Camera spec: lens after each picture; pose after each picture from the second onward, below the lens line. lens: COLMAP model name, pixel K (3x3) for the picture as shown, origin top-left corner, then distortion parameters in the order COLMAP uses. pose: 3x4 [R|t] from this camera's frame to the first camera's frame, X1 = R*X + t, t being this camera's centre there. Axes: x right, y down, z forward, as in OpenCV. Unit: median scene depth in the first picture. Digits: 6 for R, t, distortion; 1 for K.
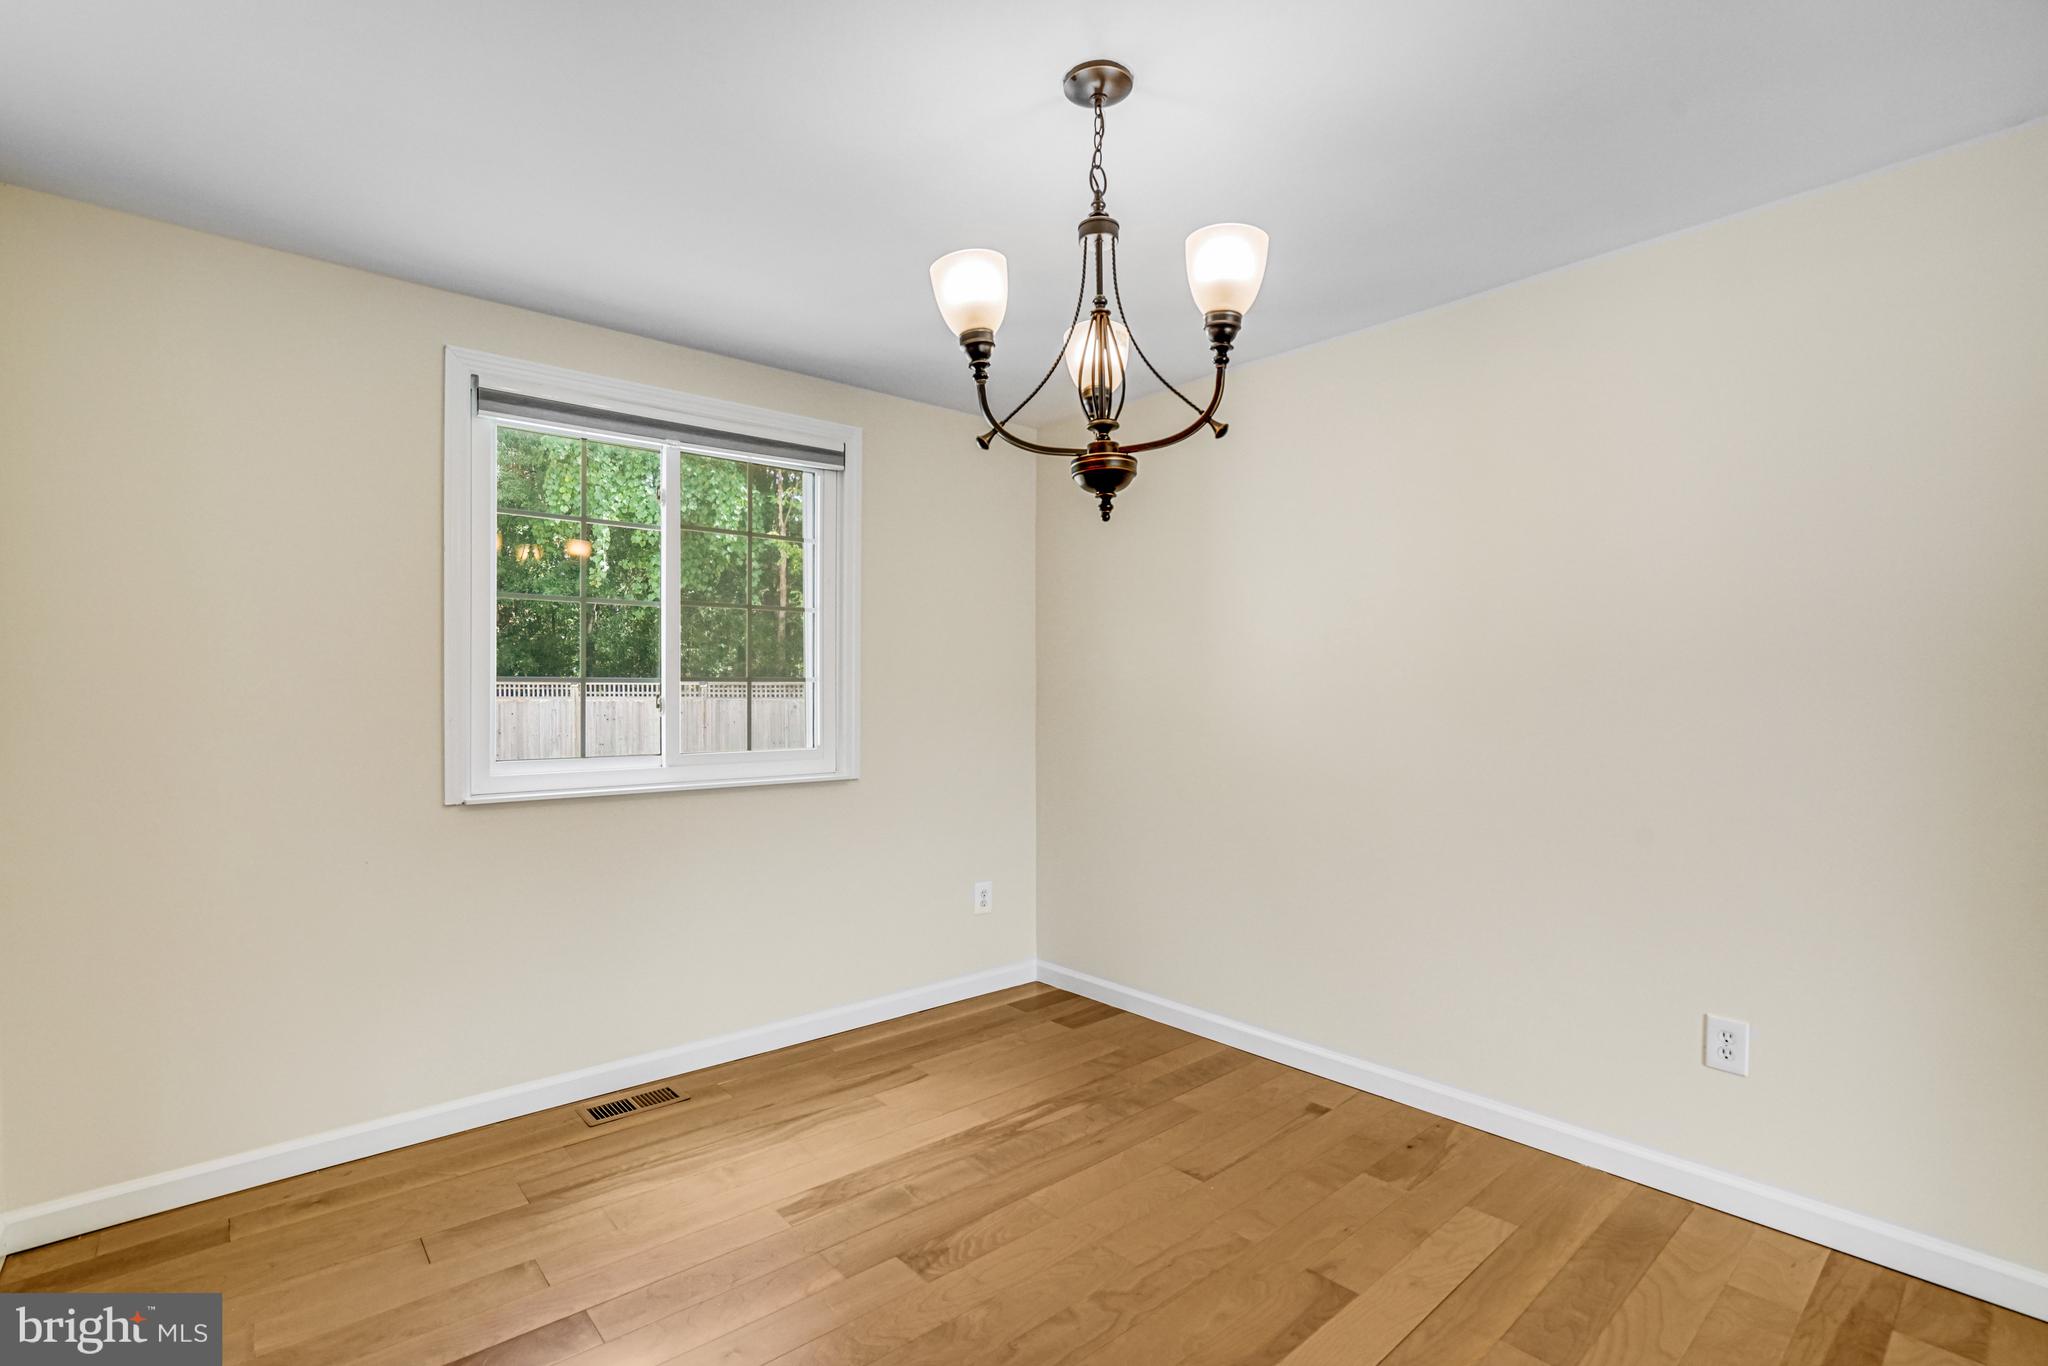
lens RADIAL K [[935.3, 0, 1023.2], [0, 935.3, 690.8], [0, 0, 1]] dist [-0.003784, 0.002312]
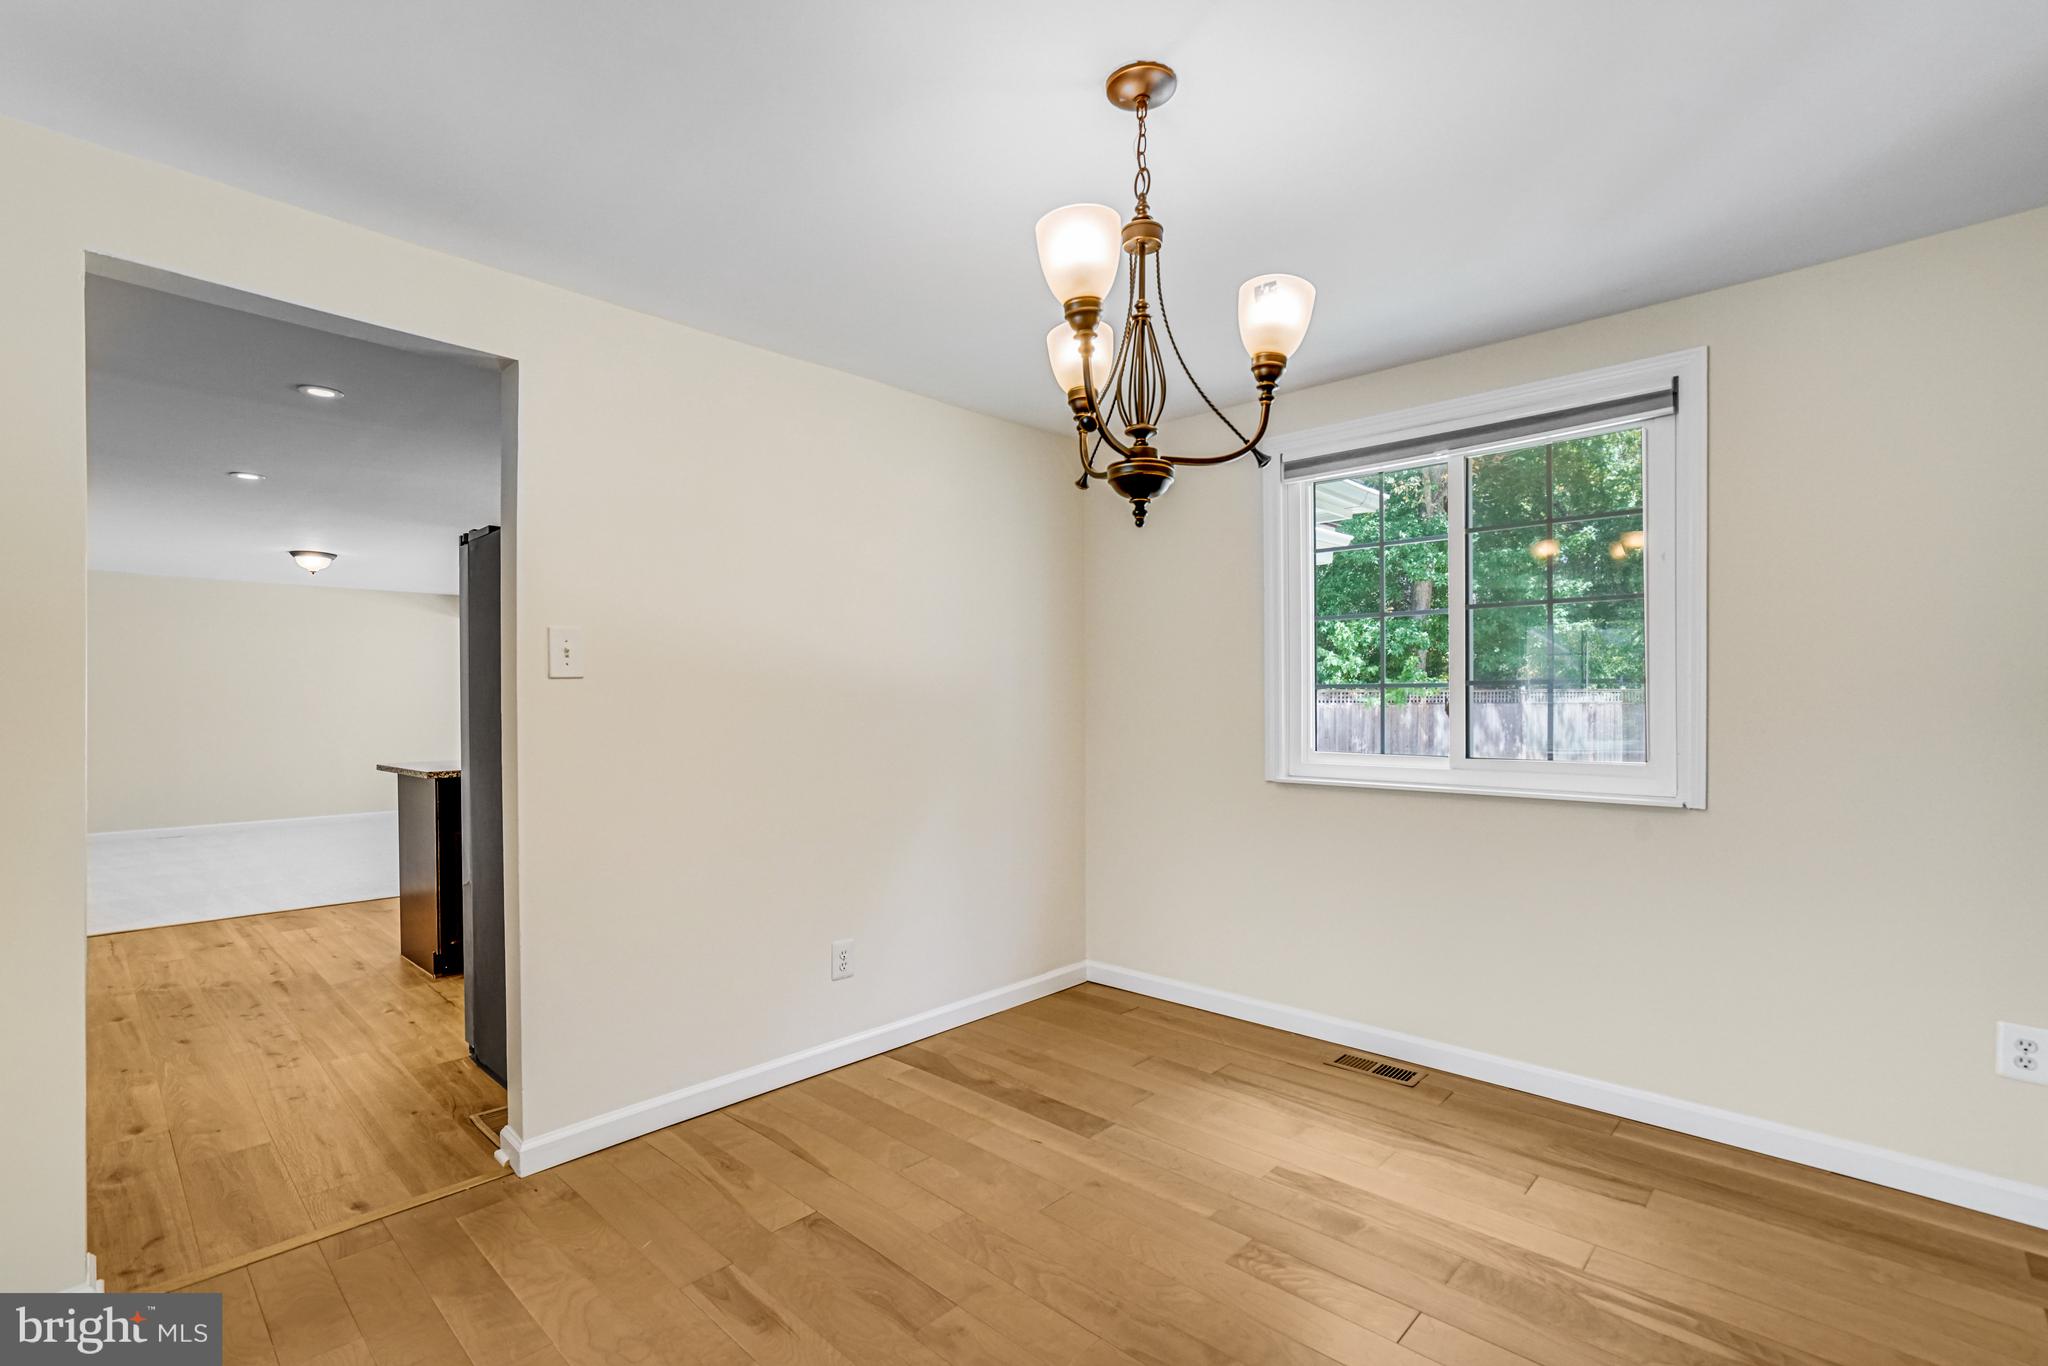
lens RADIAL K [[935.3, 0, 1027.2], [0, 935.3, 692.4], [0, 0, 1]] dist [-0.003784, 0.002312]
pose [[0.123549, -0.005616, -0.992323, 0.637605], [0.007183, 0.999963, -0.004764, -0.001454], [0.992313, -0.006539, 0.123584, 0.457631]]
